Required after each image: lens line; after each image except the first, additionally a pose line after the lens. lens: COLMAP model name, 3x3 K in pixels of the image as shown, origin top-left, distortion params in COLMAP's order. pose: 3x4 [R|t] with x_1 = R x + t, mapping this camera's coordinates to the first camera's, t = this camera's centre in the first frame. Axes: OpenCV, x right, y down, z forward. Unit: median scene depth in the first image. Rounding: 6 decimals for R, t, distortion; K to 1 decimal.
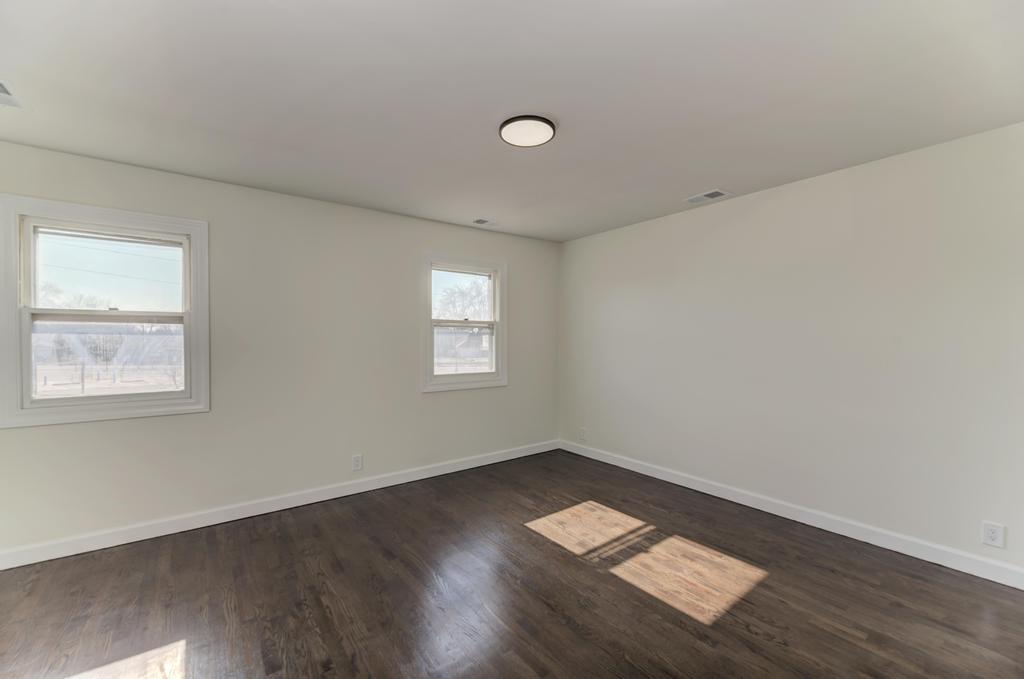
lens RADIAL K [[413.0, 0, 512.0], [0, 413.0, 339.5], [0, 0, 1]] dist [-0.000990, 0.000081]
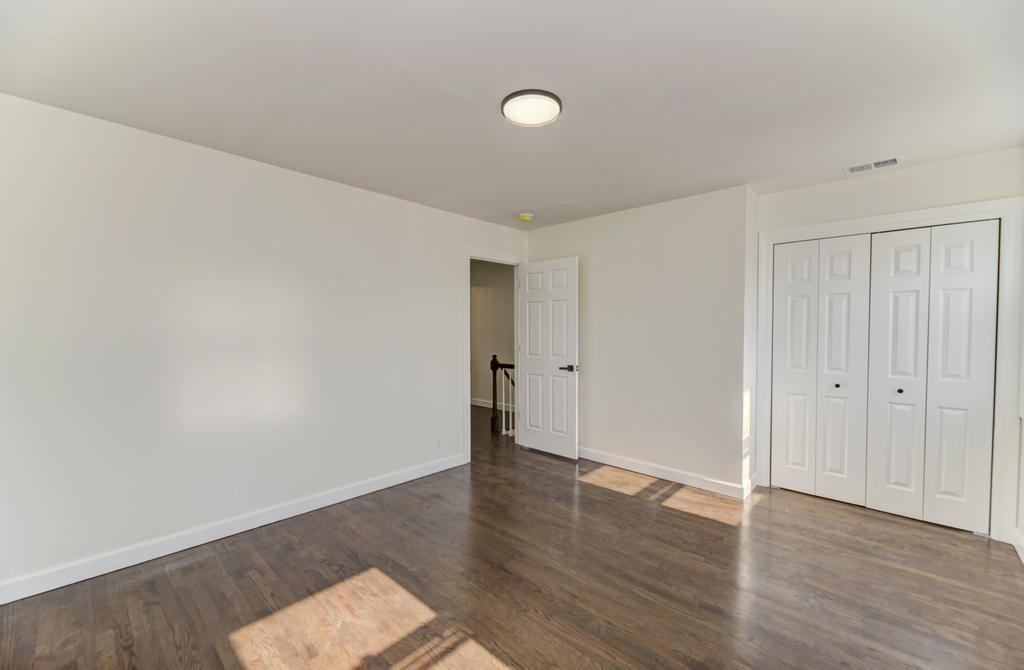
lens RADIAL K [[414.8, 0, 512.0], [0, 414.8, 335.0], [0, 0, 1]] dist [0.000119, 0.000010]
pose [[-0.984973, 0.002331, -0.172695, 0.240934], [-0.002790, 0.999564, 0.029403, -0.021750], [0.172689, 0.029443, -0.984536, 1.923545]]
